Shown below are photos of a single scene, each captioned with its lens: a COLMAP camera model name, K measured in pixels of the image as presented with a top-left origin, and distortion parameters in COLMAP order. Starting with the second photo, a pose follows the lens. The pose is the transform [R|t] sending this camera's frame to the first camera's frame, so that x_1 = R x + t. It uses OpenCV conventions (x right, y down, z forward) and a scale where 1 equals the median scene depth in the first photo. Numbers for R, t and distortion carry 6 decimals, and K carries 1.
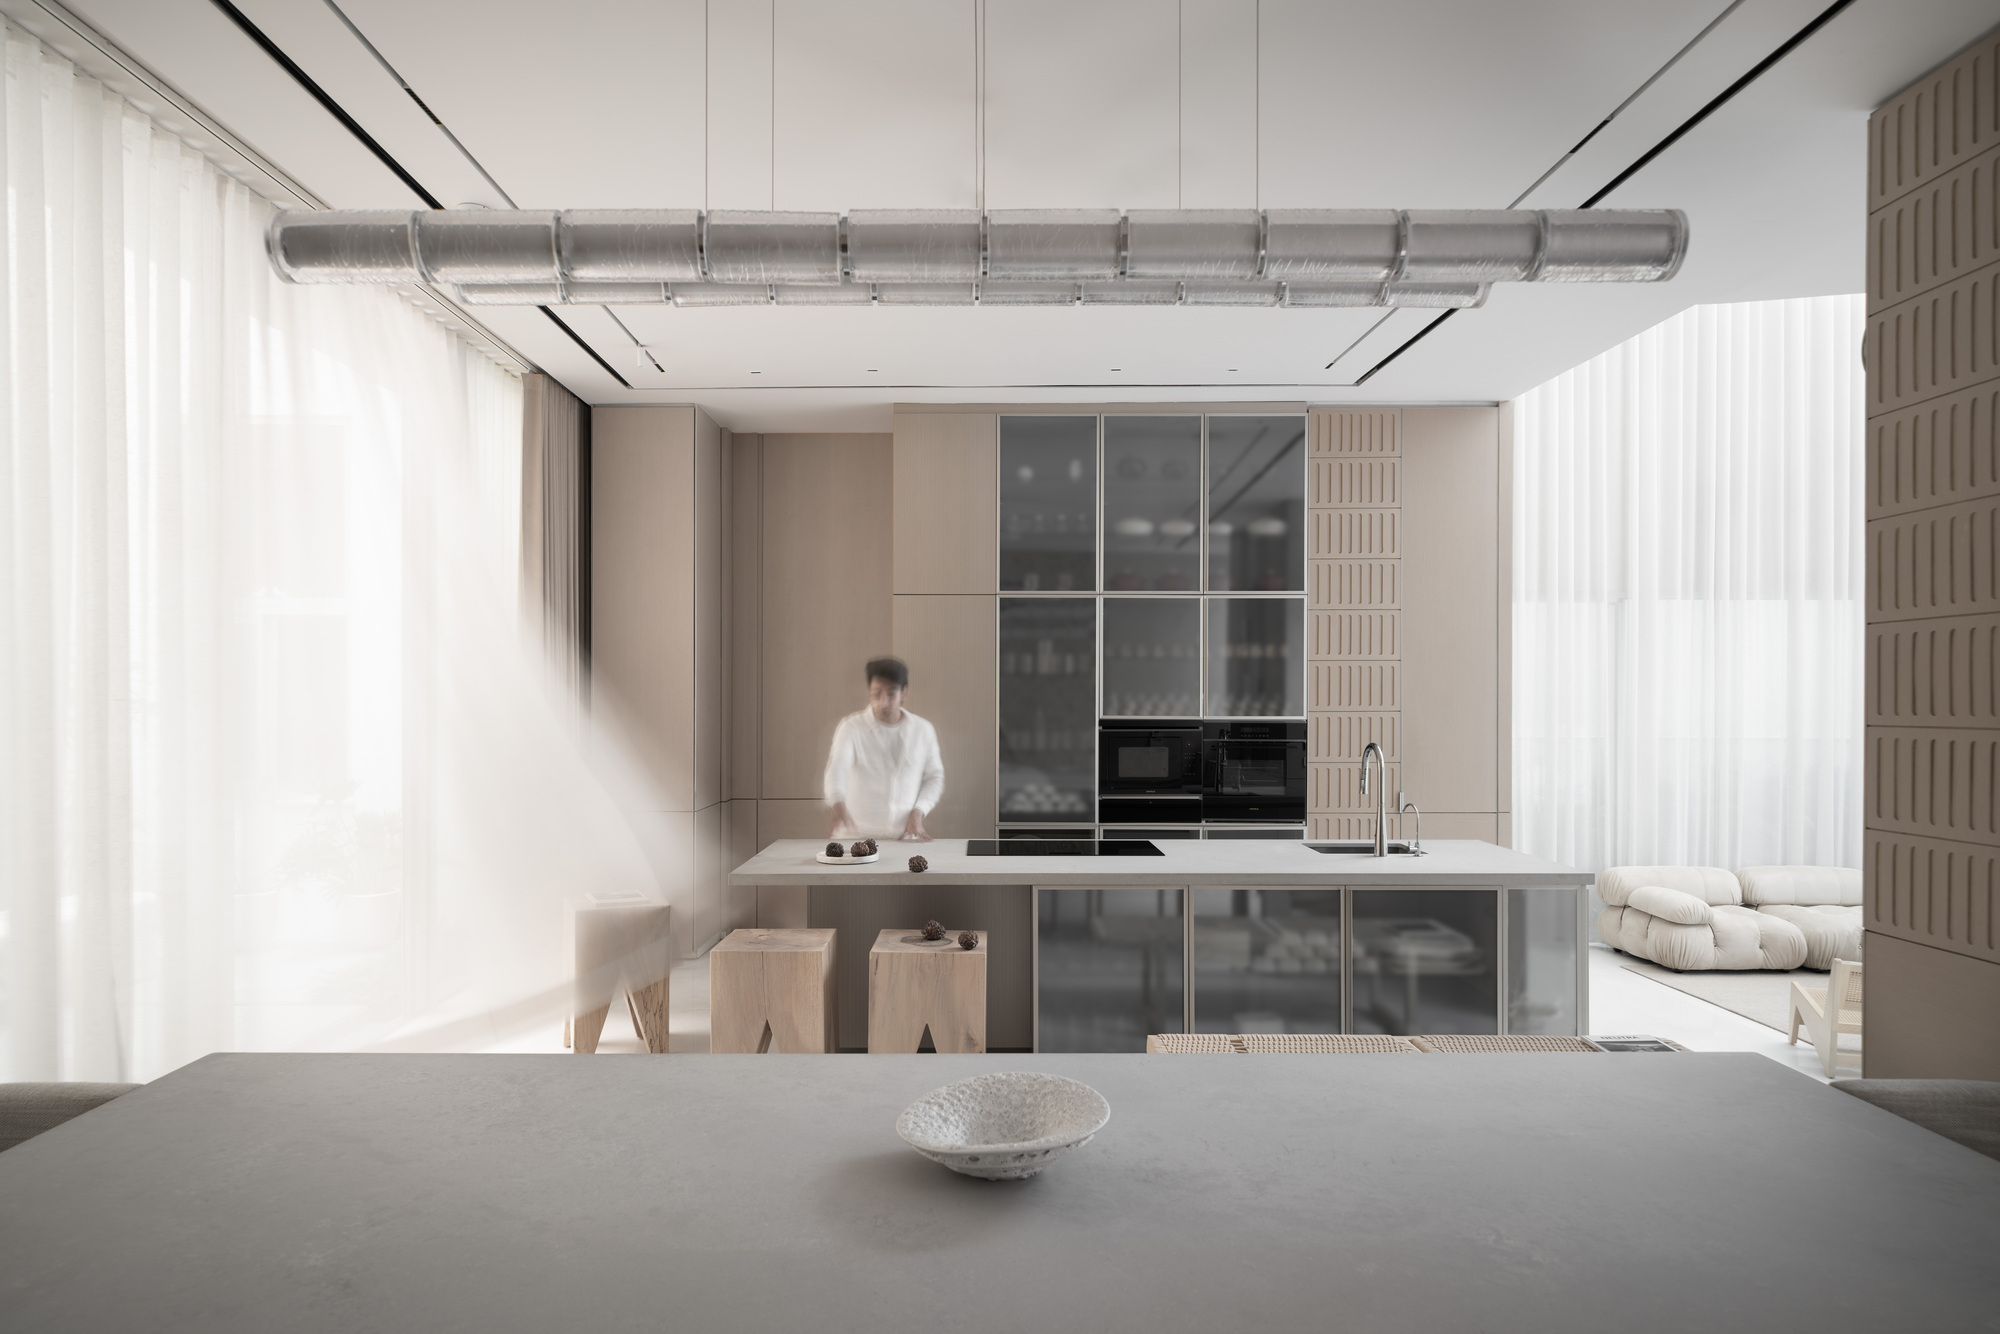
lens RADIAL K [[1188.9, 0, 962.6], [0, 1188.9, 709.9], [0, 0, 1]] dist [-0.013485, 0.002956]
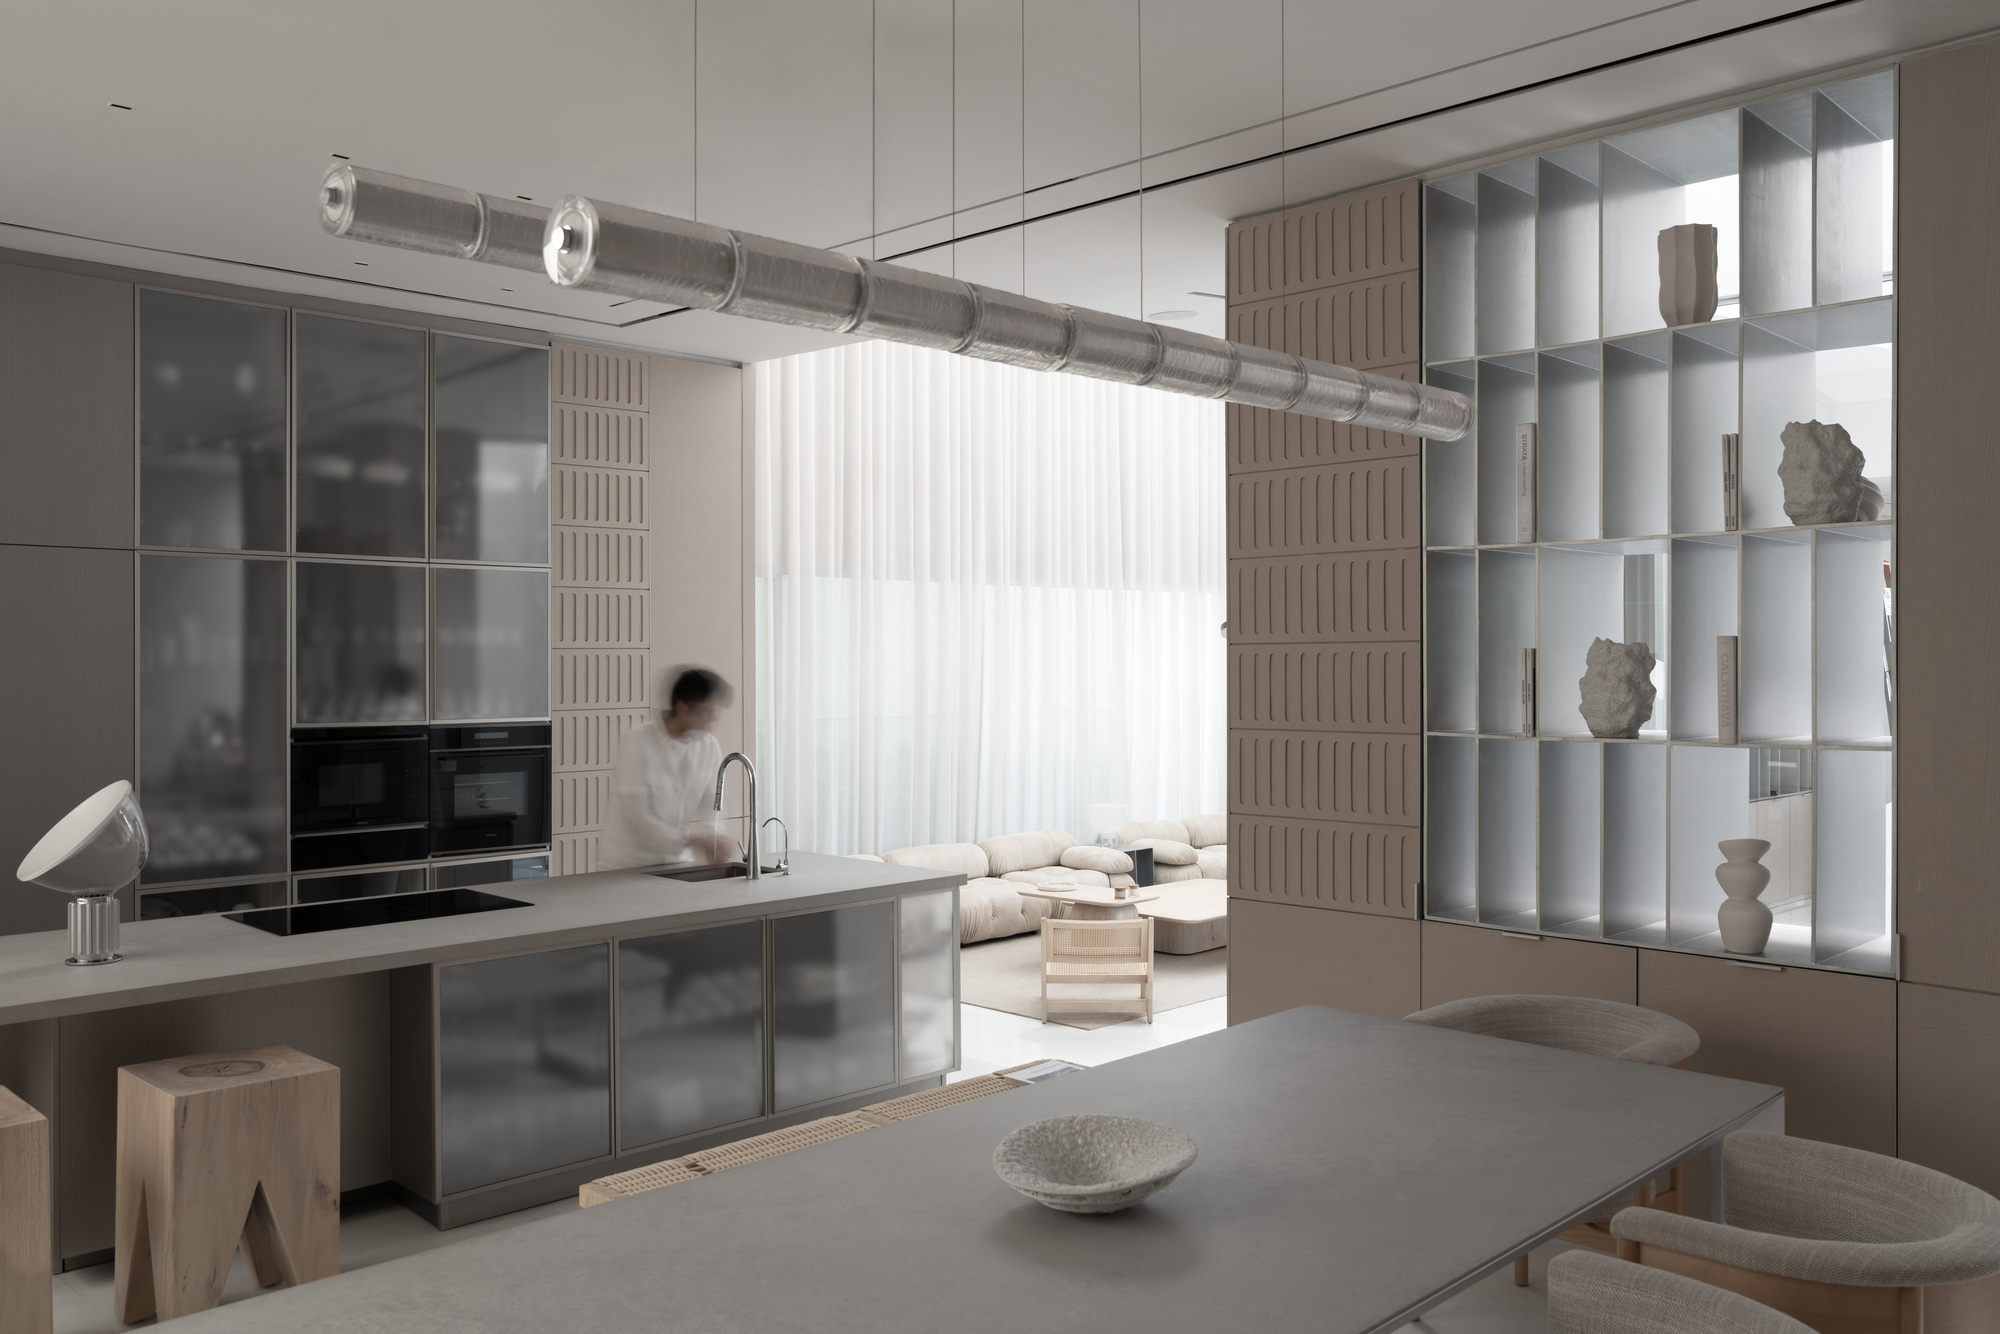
lens RADIAL K [[1583.4, 0, 1000.2], [0, 1583.4, 665.4], [0, 0, 1]] dist [-0.035896, -0.000502]
pose [[0.689591, -0.005450, 0.724178, -0.284396], [0.009610, 0.999952, -0.001625, -0.025313], [-0.724135, 0.008081, 0.689611, 0.026842]]
